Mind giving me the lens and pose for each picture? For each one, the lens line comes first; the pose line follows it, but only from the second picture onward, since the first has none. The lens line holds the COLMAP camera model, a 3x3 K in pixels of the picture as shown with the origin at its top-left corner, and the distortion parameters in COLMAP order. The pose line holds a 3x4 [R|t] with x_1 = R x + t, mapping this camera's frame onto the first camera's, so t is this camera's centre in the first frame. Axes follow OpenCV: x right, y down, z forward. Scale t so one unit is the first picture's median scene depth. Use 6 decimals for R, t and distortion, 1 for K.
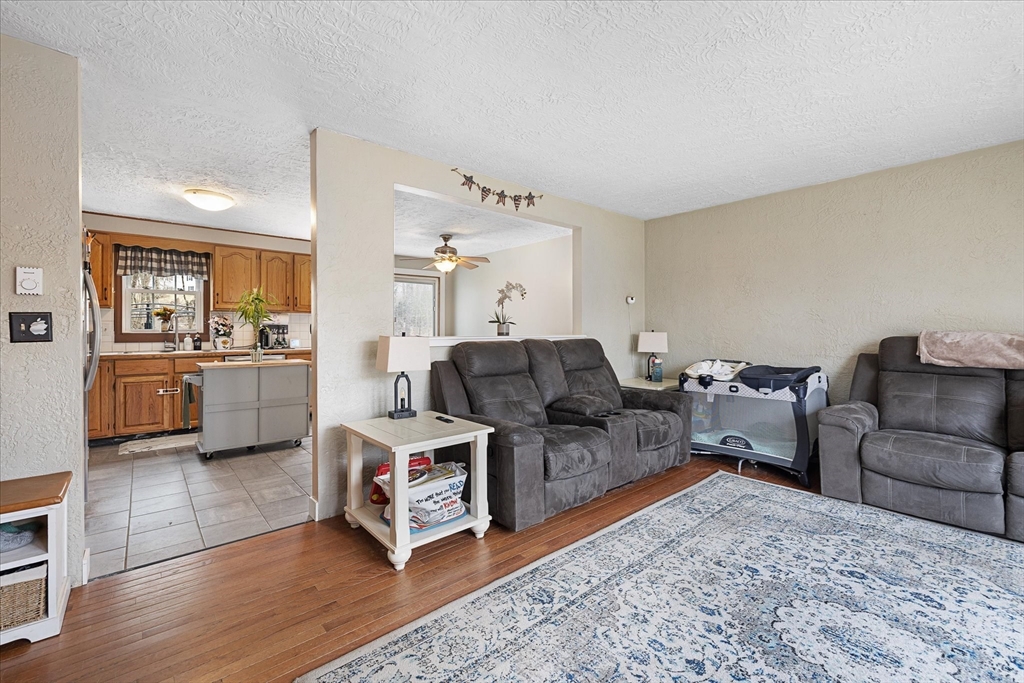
lens RADIAL K [[432.0, 0, 515.3], [0, 432.0, 327.6], [0, 0, 1]] dist [-0.002049, 0.000488]
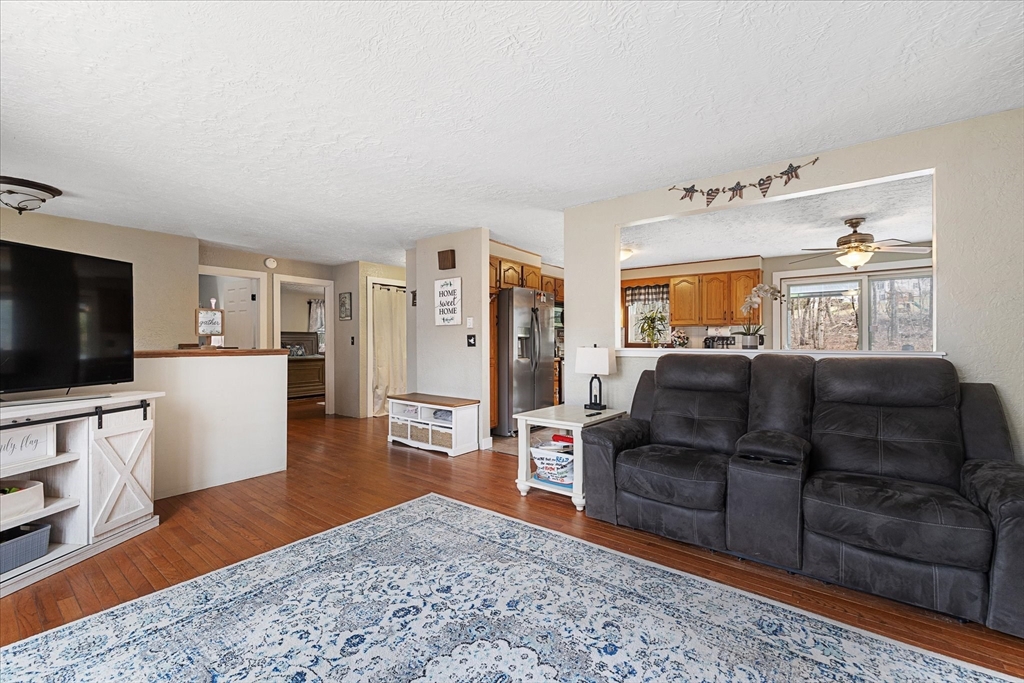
lens RADIAL K [[432.0, 0, 516.5], [0, 432.0, 339.7], [0, 0, 1]] dist [-0.002049, 0.000488]
pose [[0.199679, -0.000483, -0.979861, 0.761560], [0.005957, 0.999982, 0.000721, -0.003679], [0.979843, -0.005981, 0.199678, 0.401572]]
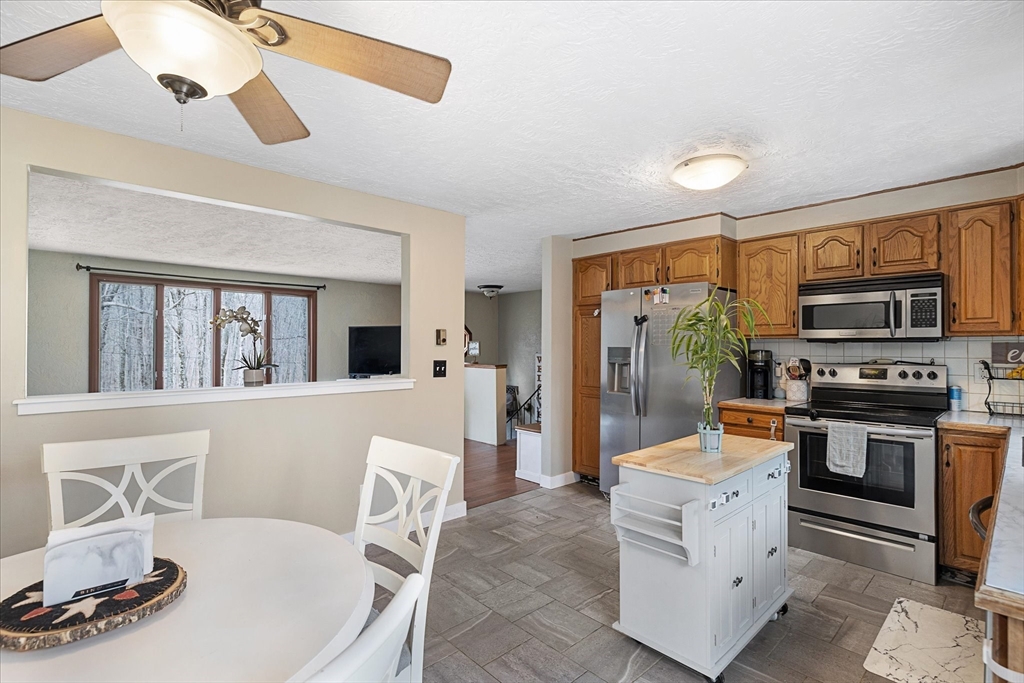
lens RADIAL K [[477.4, 0, 504.5], [0, 477.4, 344.8], [0, 0, 1]] dist [-0.002643, -0.000433]
pose [[-0.999921, 0.002040, -0.012412, -0.452266], [0.002188, 0.999927, -0.011855, -0.038947], [0.012387, -0.011882, -0.999853, 1.899706]]
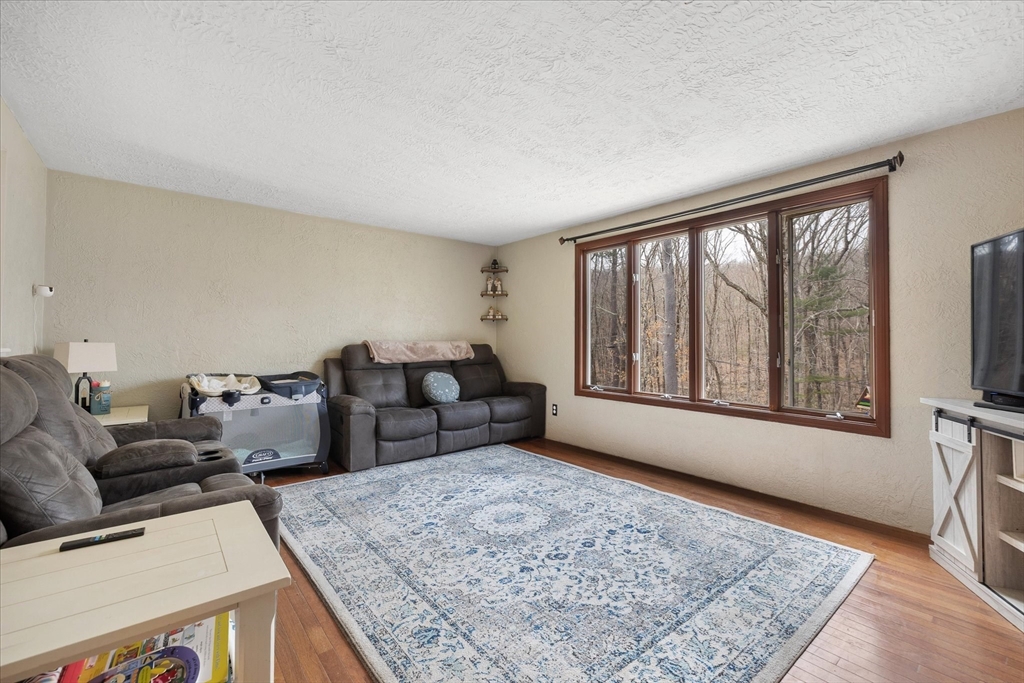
lens RADIAL K [[432.0, 0, 508.4], [0, 432.0, 335.7], [0, 0, 1]] dist [-0.002049, 0.000488]
pose [[0.034765, 0.011291, 0.999332, -0.446628], [-0.008739, 0.999901, -0.010993, 0.002420], [-0.999357, -0.008351, 0.034861, 0.427121]]
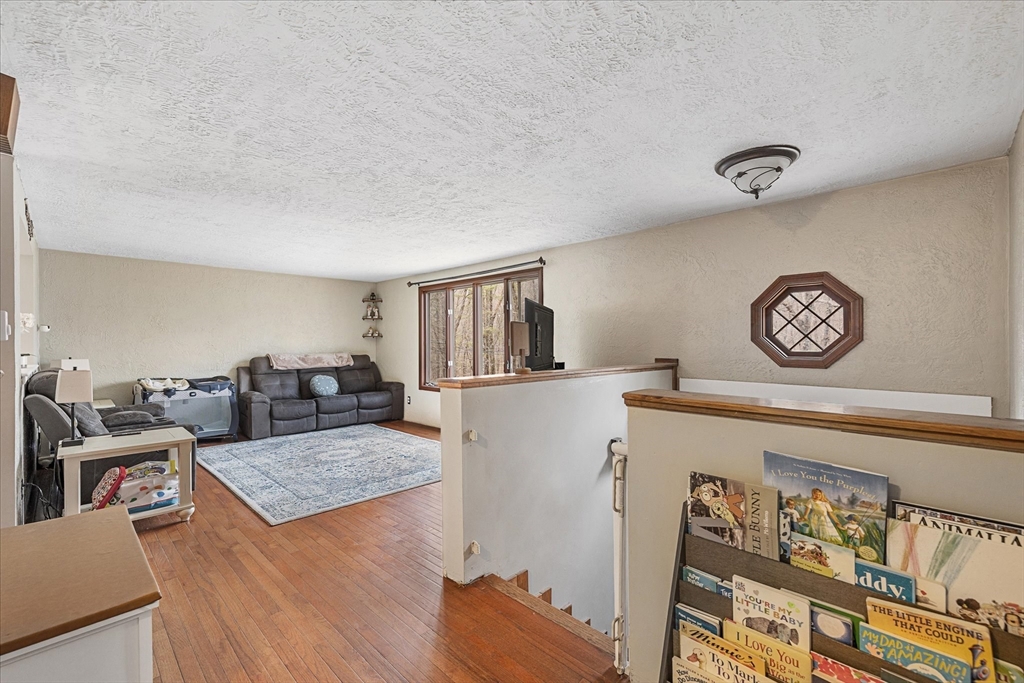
lens RADIAL K [[432.0, 0, 510.1], [0, 432.0, 348.6], [0, 0, 1]] dist [-0.002049, 0.000488]
pose [[-0.076382, -0.009642, 0.997032, -1.118605], [-0.001980, 0.999953, 0.009519, -0.037603], [-0.997077, -0.001247, -0.076397, -0.008914]]
